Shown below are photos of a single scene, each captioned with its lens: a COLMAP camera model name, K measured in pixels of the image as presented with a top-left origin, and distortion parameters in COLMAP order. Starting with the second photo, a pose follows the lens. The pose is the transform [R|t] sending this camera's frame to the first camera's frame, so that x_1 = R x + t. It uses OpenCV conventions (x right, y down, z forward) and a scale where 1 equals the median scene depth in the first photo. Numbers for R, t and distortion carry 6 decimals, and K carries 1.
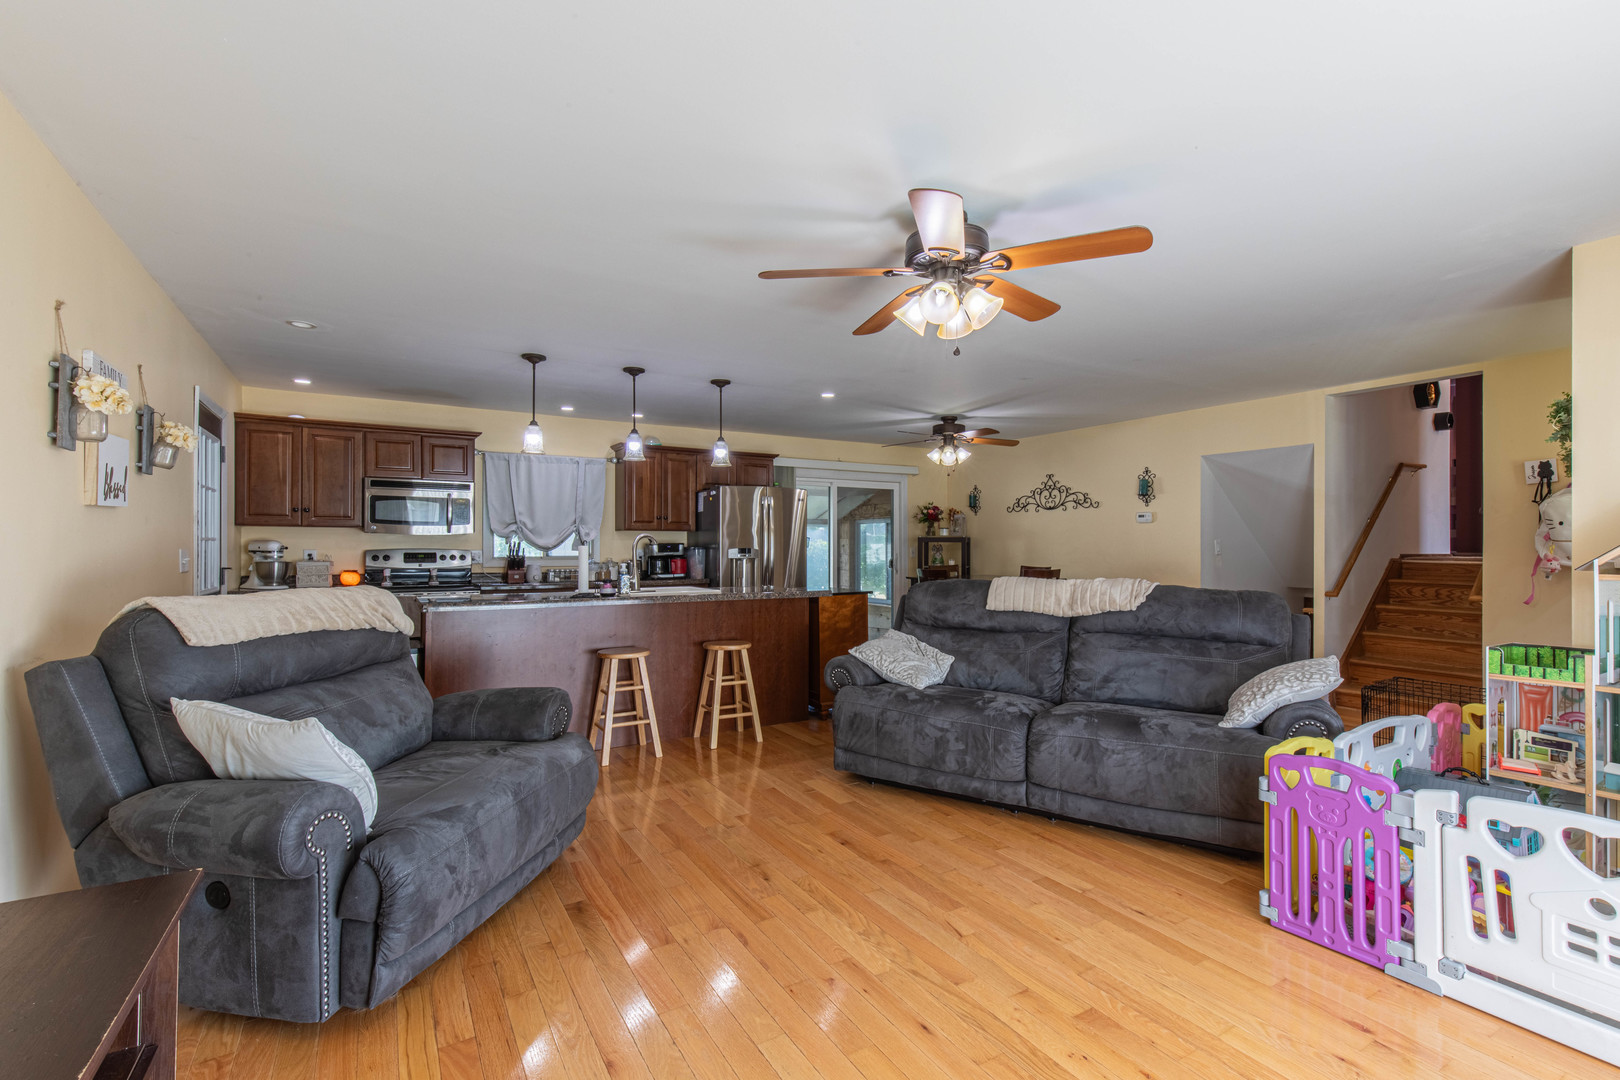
lens RADIAL K [[725.0, 0, 822.6], [0, 725.0, 539.8], [0, 0, 1]] dist [0.001128, 0.000502]
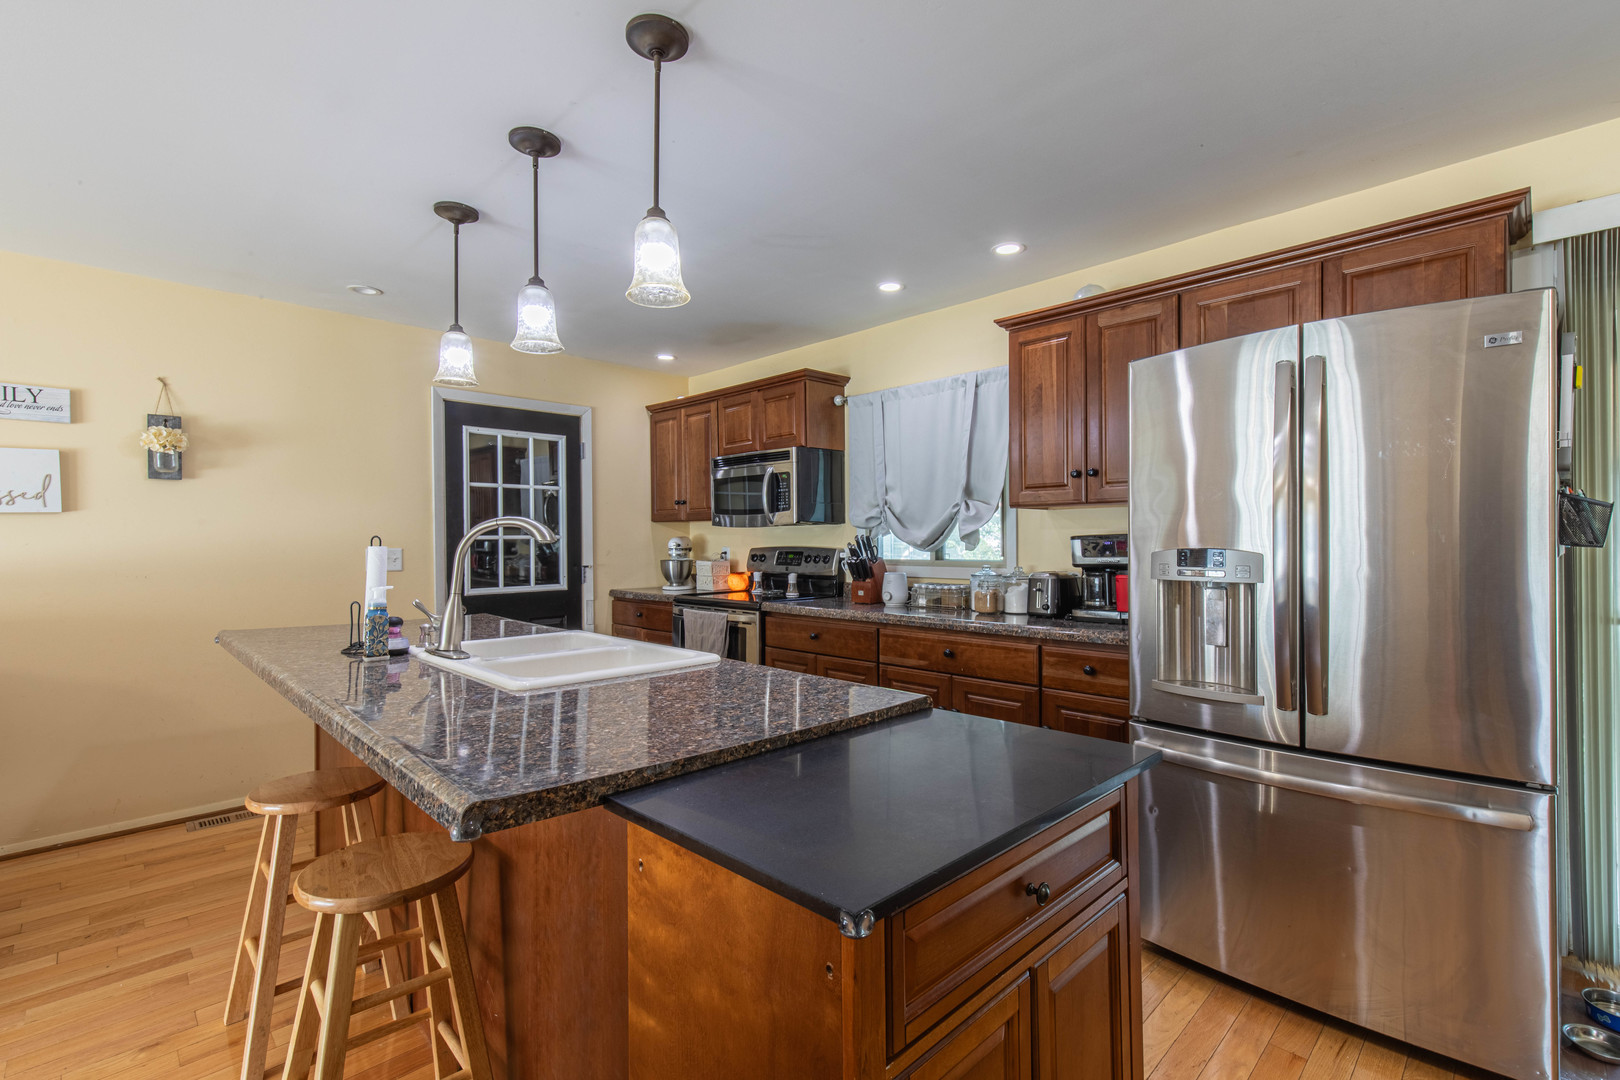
lens RADIAL K [[725.0, 0, 825.2], [0, 725.0, 543.7], [0, 0, 1]] dist [0.001128, 0.000502]
pose [[0.240560, 0.001289, -0.970633, 0.177101], [0.015478, 0.999867, 0.005164, 0.006682], [0.970511, -0.016266, 0.240508, 0.924220]]
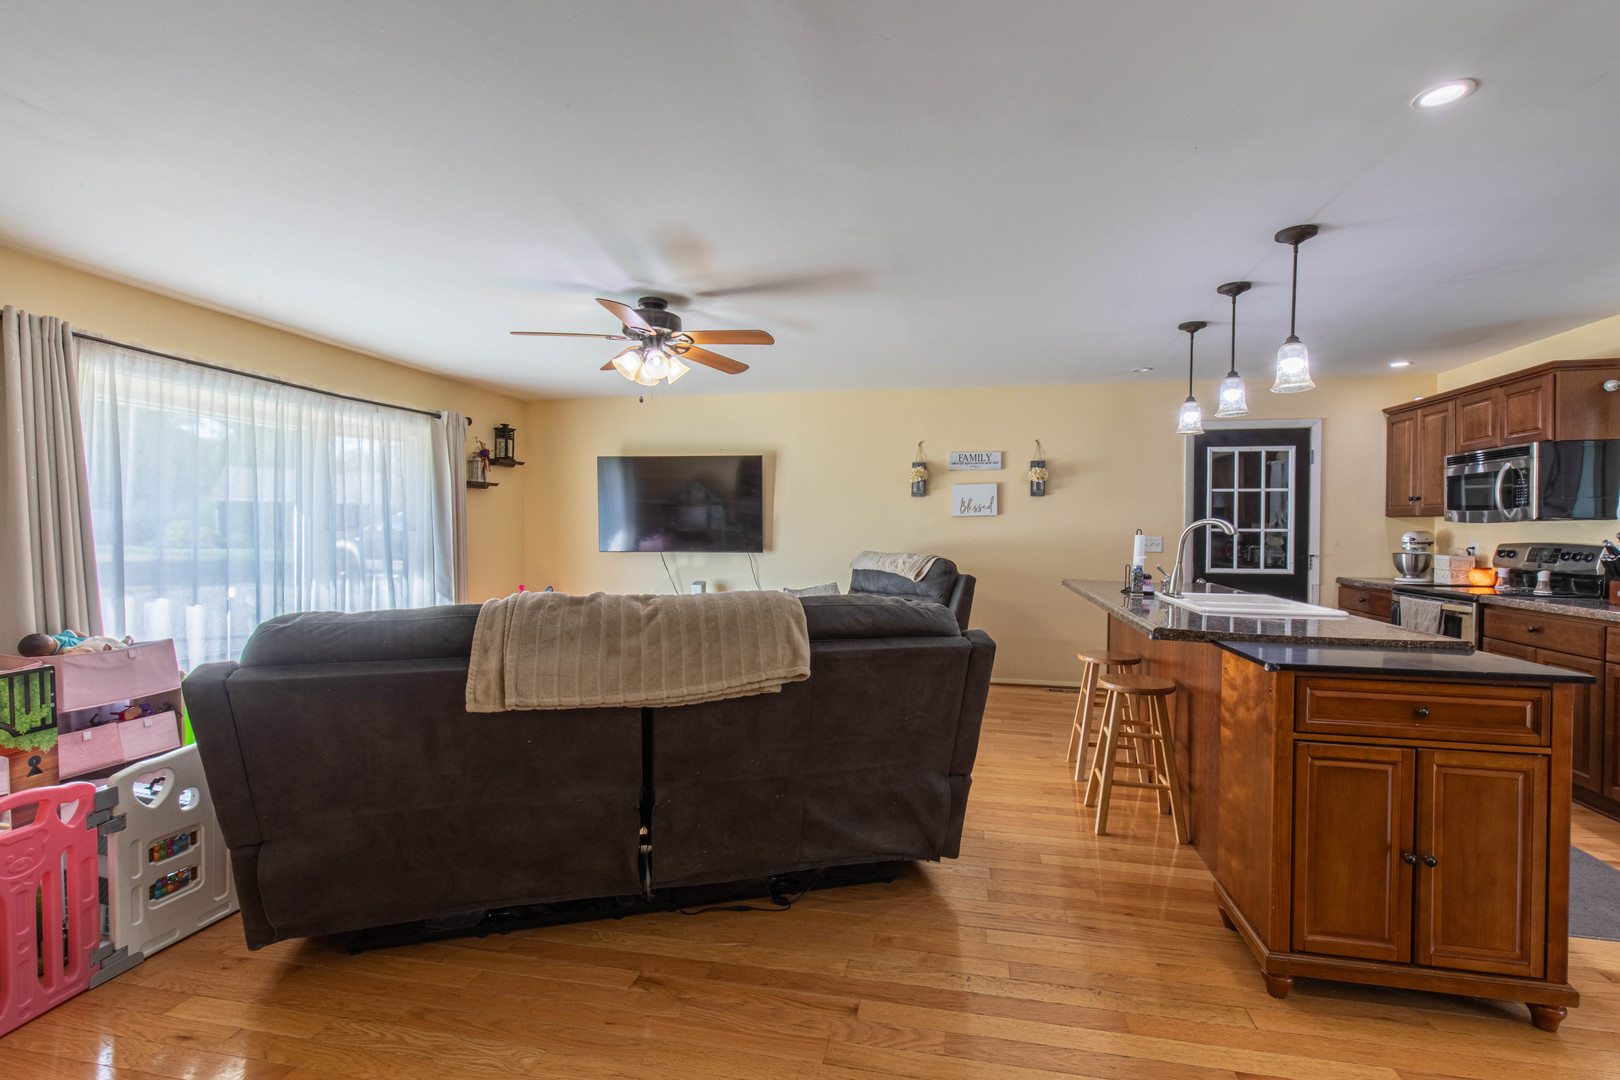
lens RADIAL K [[725.0, 0, 827.0], [0, 725.0, 539.5], [0, 0, 1]] dist [0.001128, 0.000502]
pose [[-0.675148, 0.002241, -0.737679, 0.461558], [-0.002697, 0.999981, 0.005507, 0.007655], [0.737678, 0.005708, -0.675129, 1.034155]]
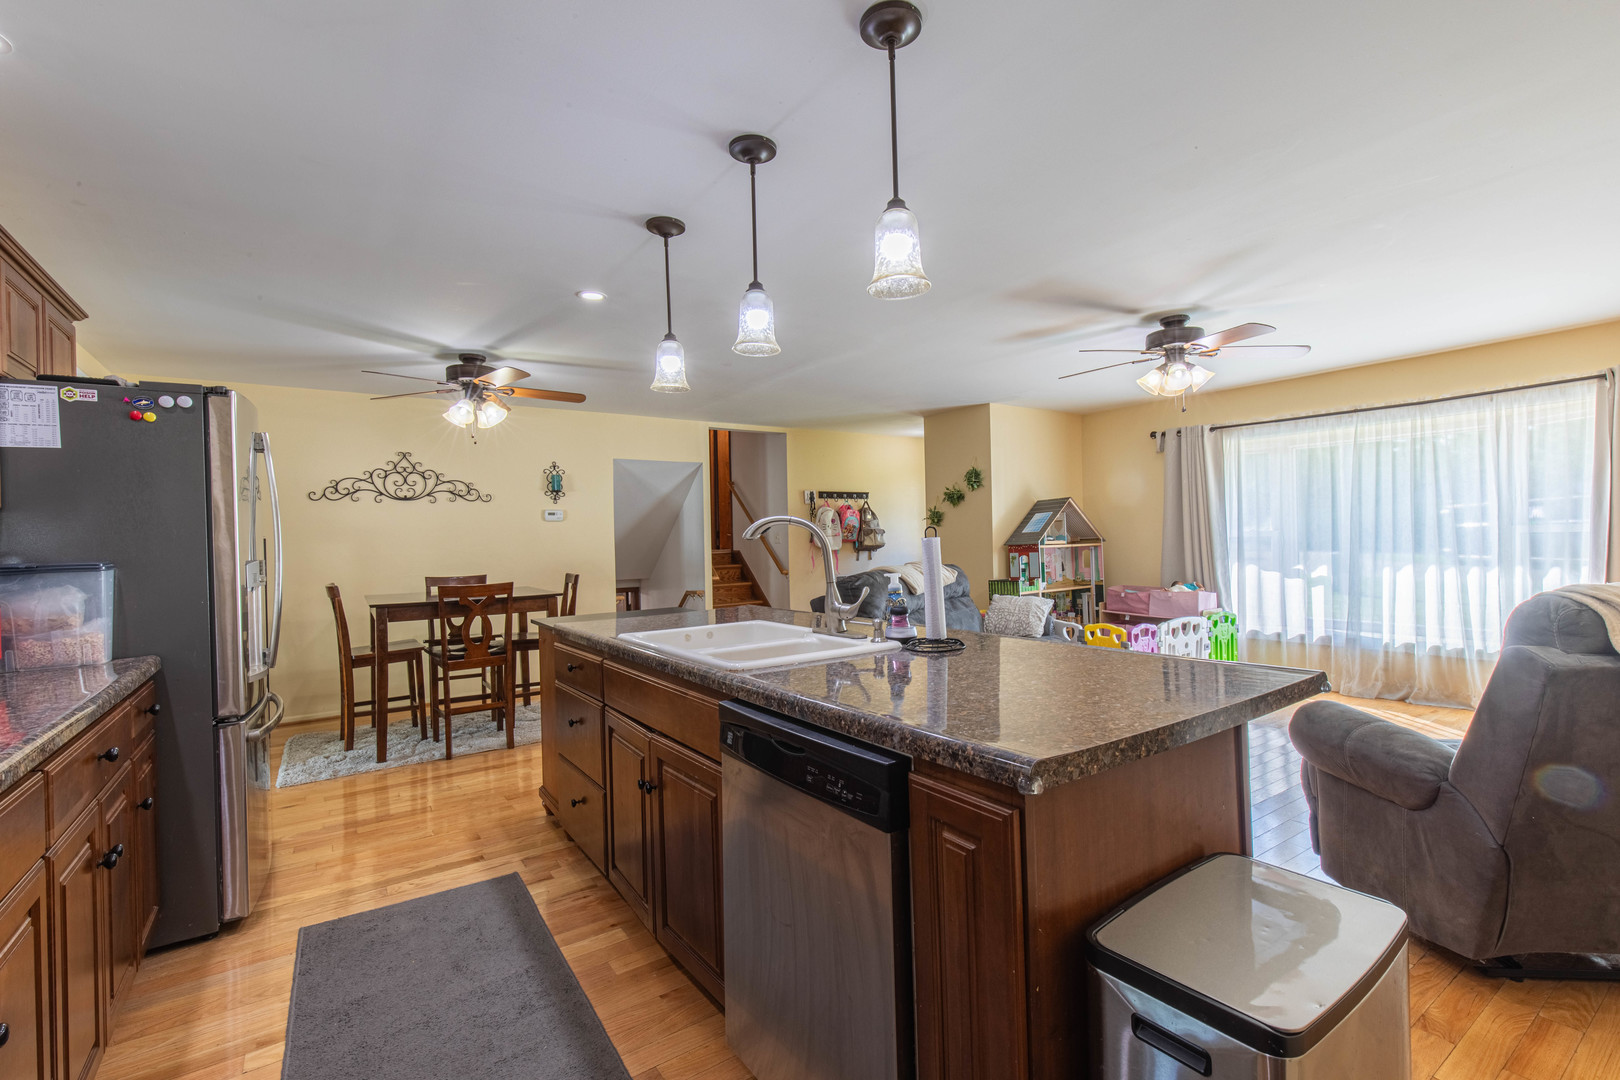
lens RADIAL K [[725.0, 0, 816.0], [0, 725.0, 539.4], [0, 0, 1]] dist [0.001128, 0.000502]
pose [[-0.054908, 0.001589, 0.998490, -0.618621], [0.015881, 0.999874, -0.000718, 0.007383], [-0.998365, 0.015818, -0.054927, 0.864231]]
